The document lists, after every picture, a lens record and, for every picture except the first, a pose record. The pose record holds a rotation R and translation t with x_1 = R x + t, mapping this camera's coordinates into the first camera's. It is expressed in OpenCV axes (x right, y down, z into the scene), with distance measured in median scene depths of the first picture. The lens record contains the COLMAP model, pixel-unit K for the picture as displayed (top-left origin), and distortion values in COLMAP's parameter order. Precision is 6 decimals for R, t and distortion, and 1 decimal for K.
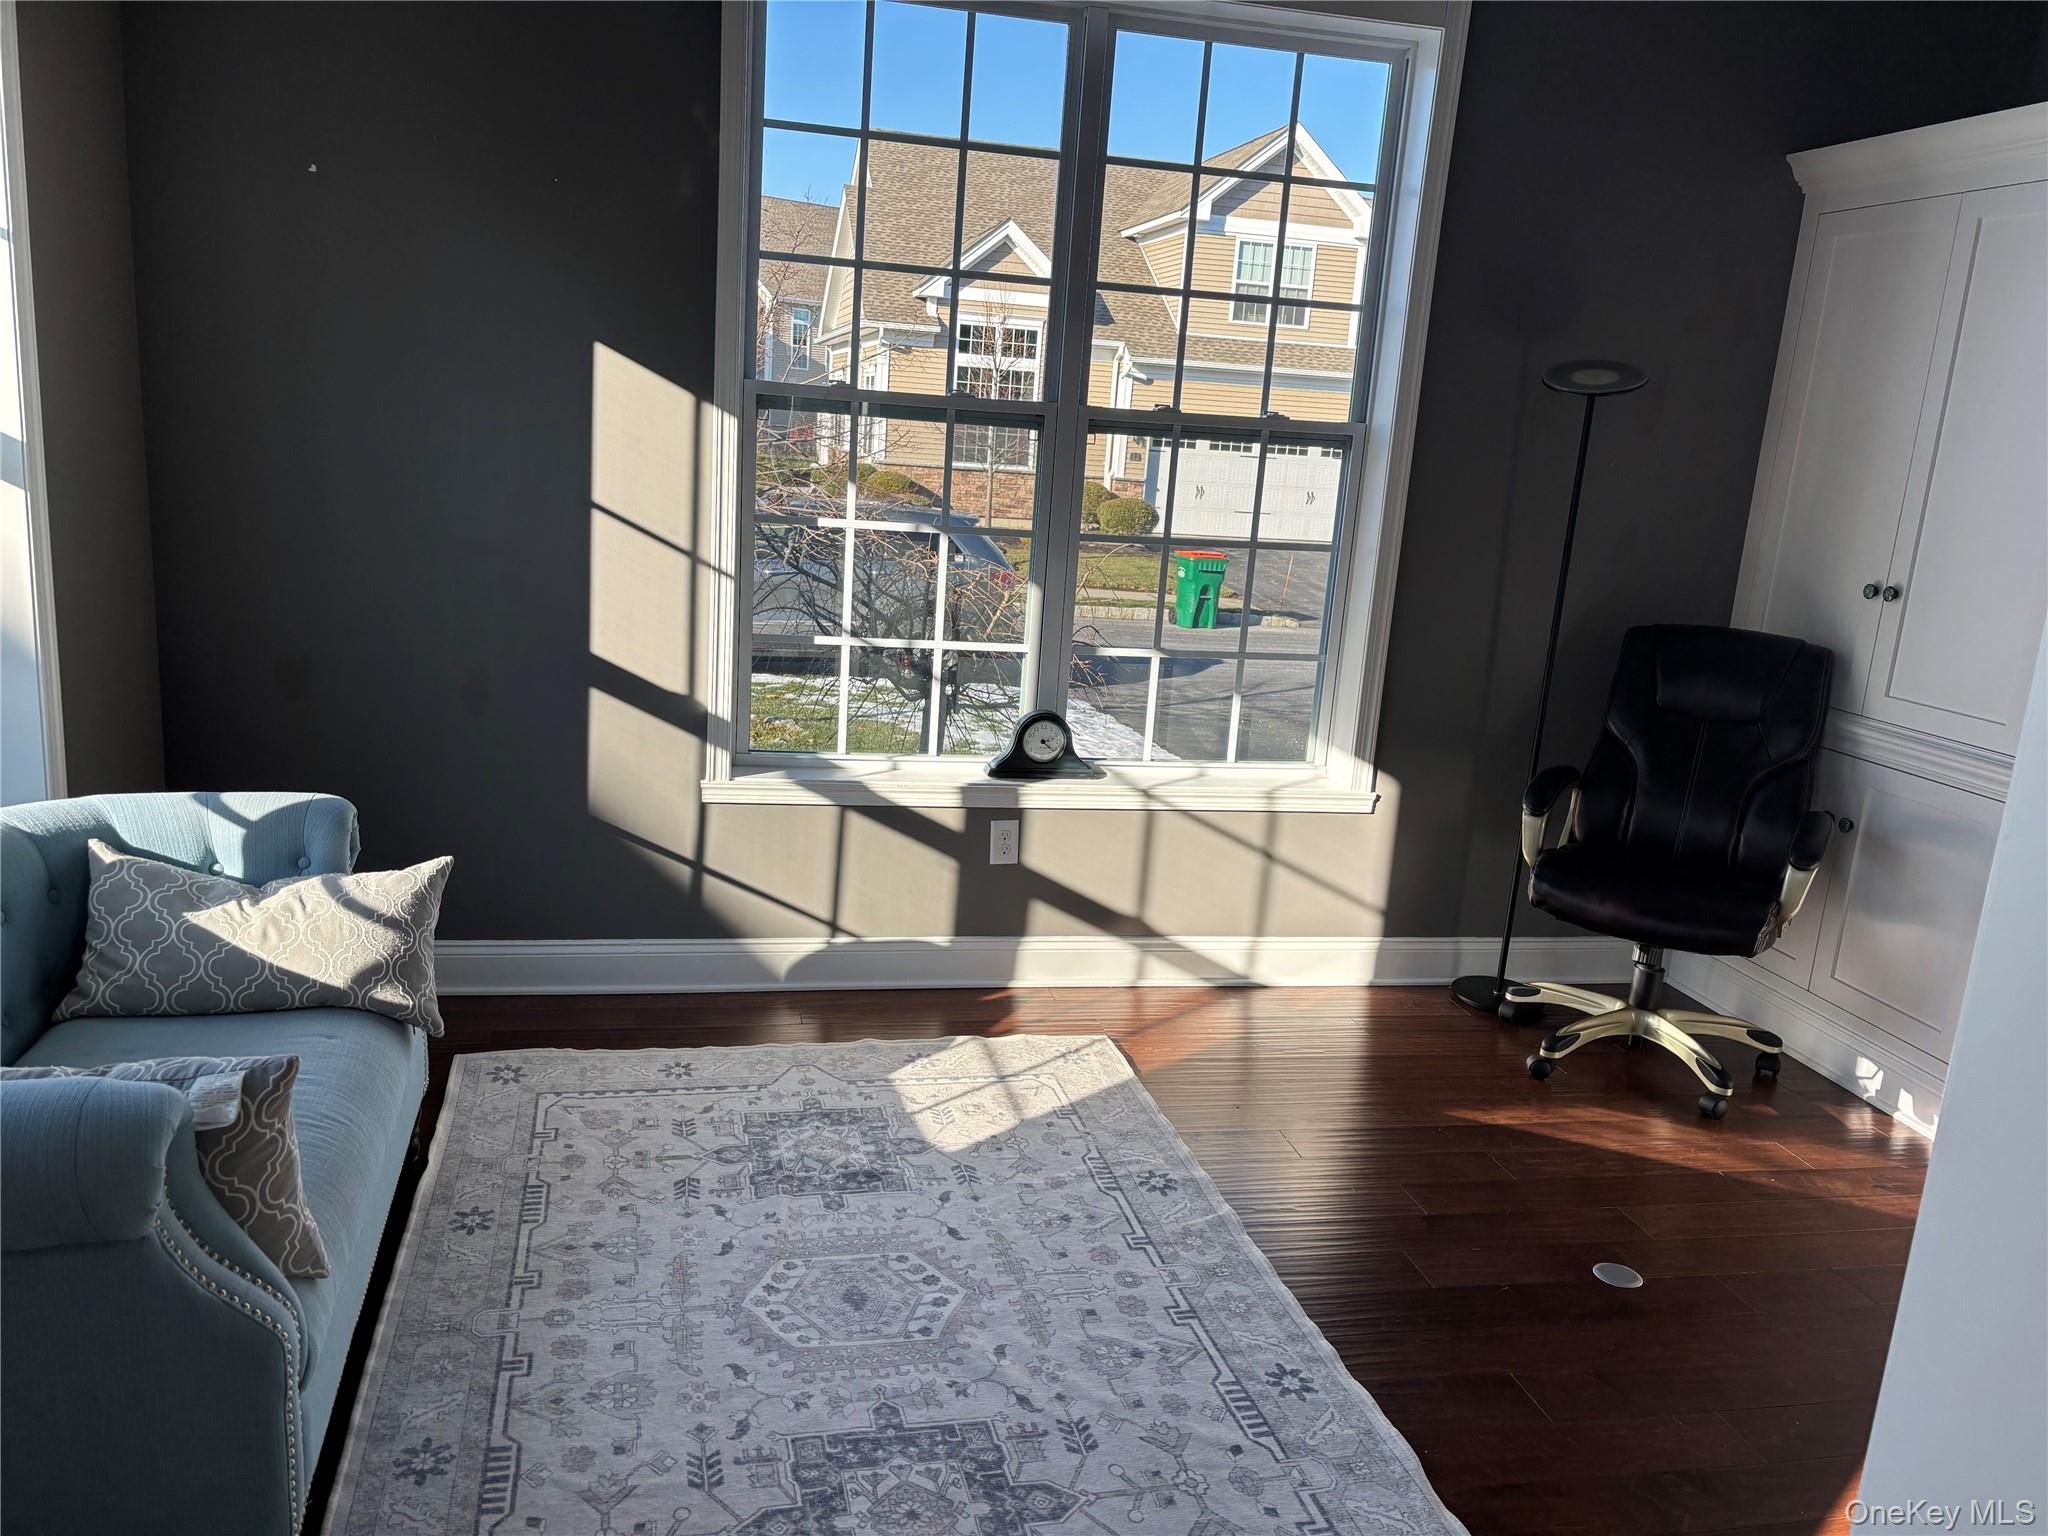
lens RADIAL K [[1558.6, 0, 1024.0], [0, 1558.6, 768.0], [0, 0, 1]] dist [0.167810, -0.270403]
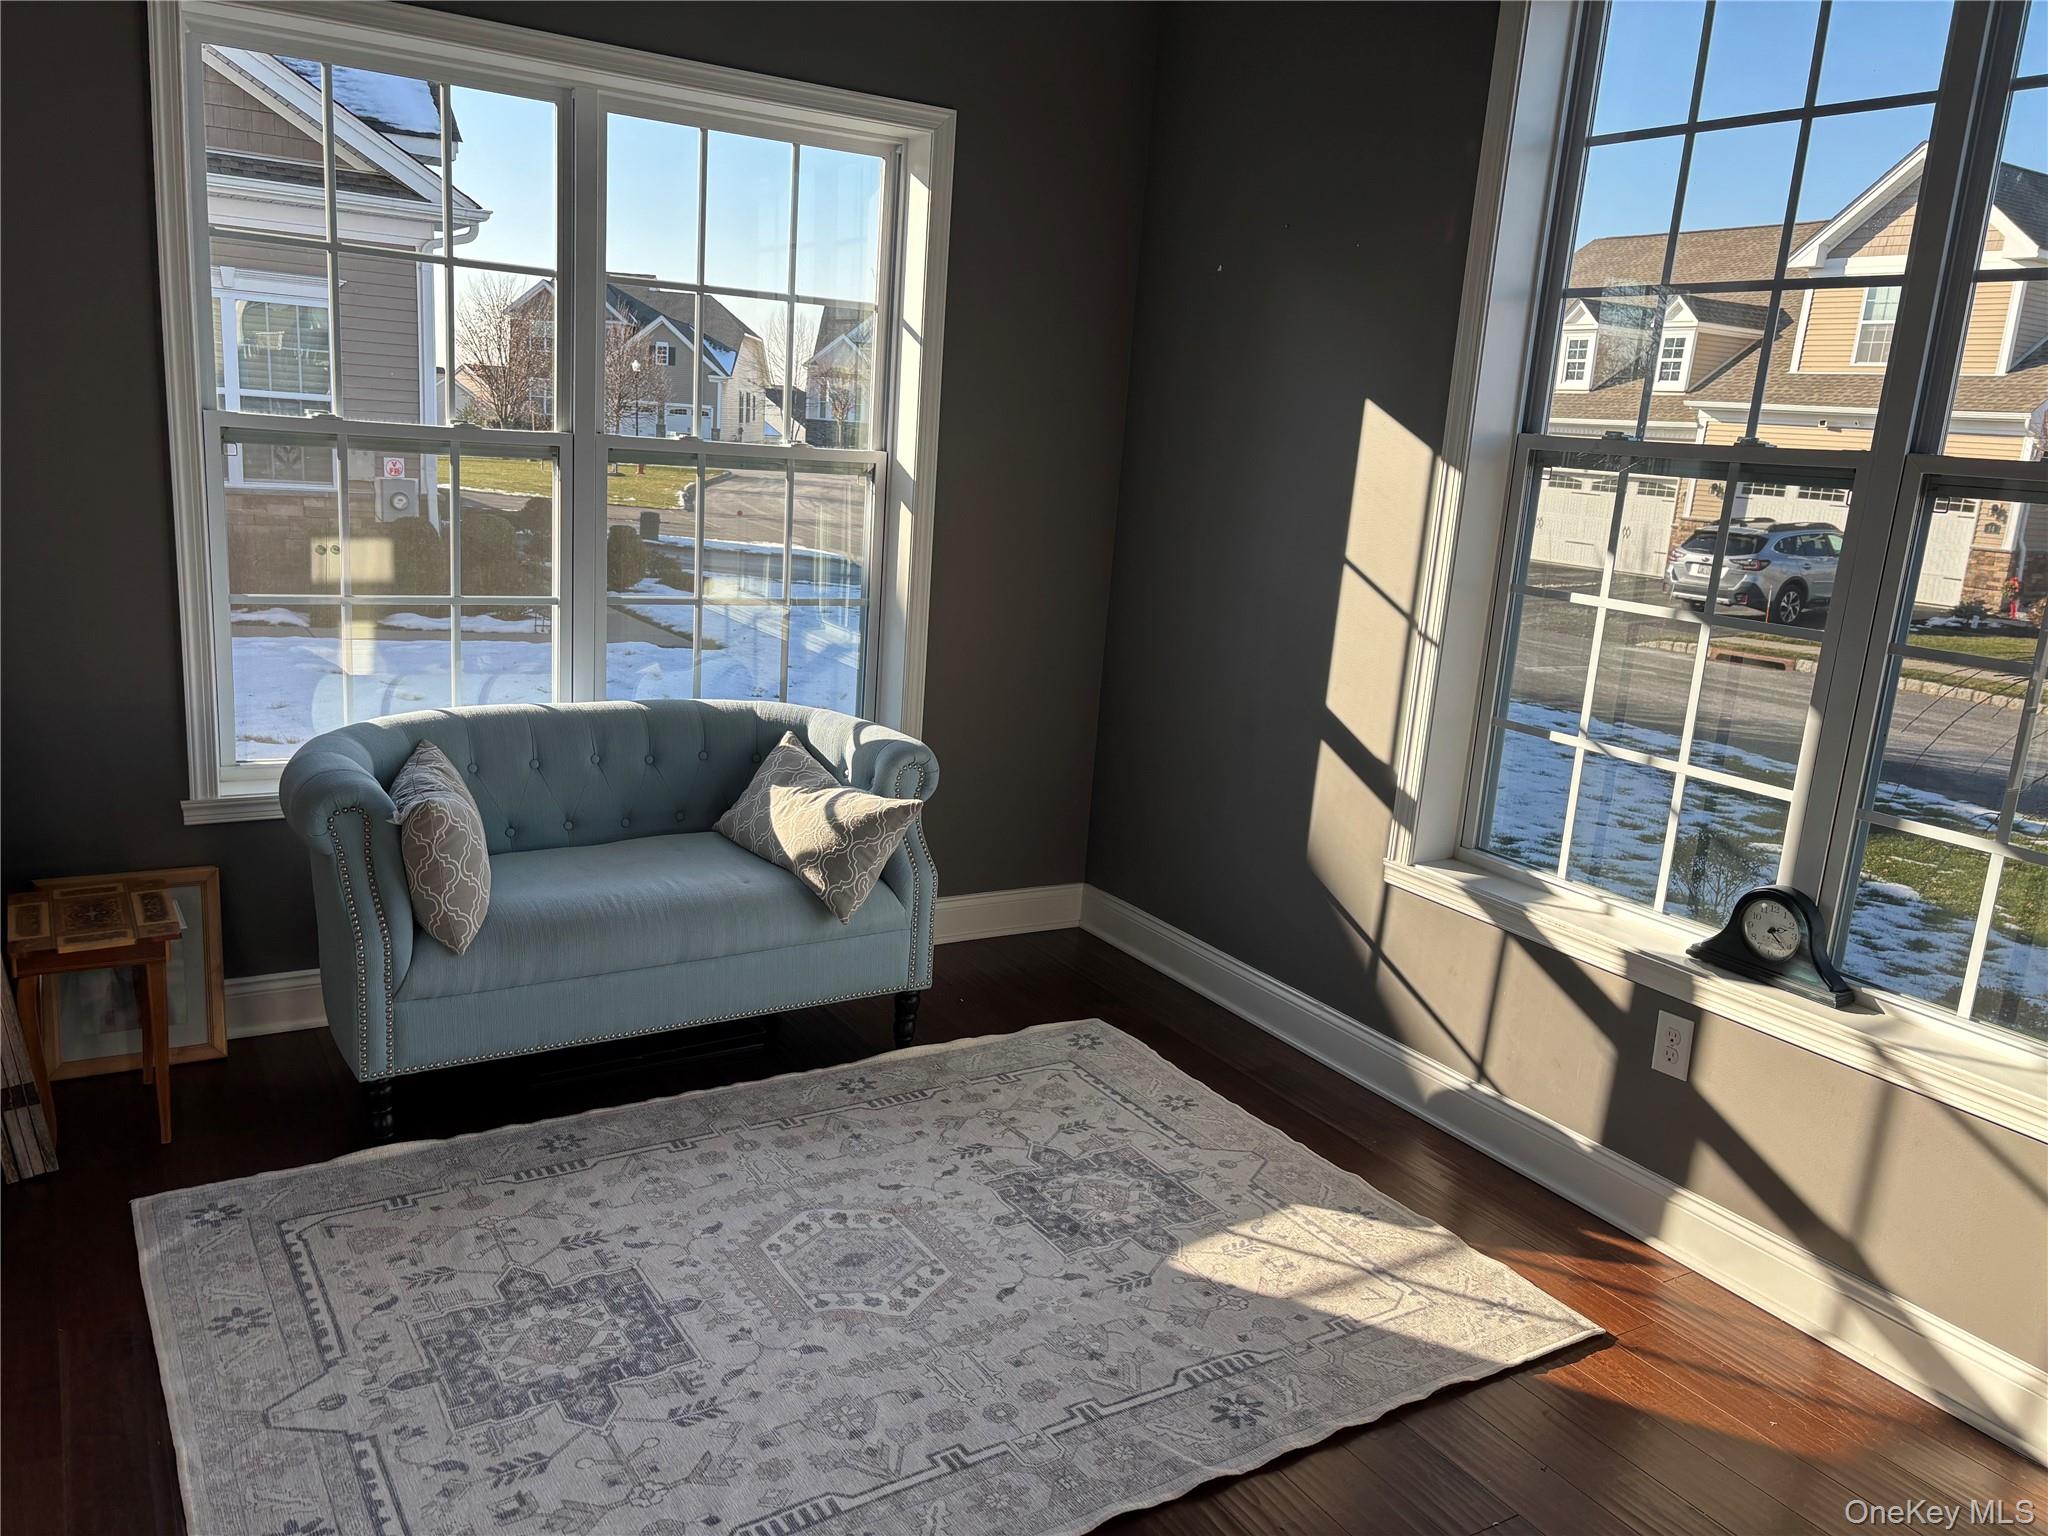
lens RADIAL K [[1576.8, 0, 1021.8], [0, 1576.8, 781.7], [0, 0, 1]] dist [0.088686, -0.079703]
pose [[0.326010, 0.165724, -0.930727, 0.609413], [-0.252303, 0.964058, 0.083284, -0.061198], [0.911077, 0.207674, 0.356105, 0.469991]]
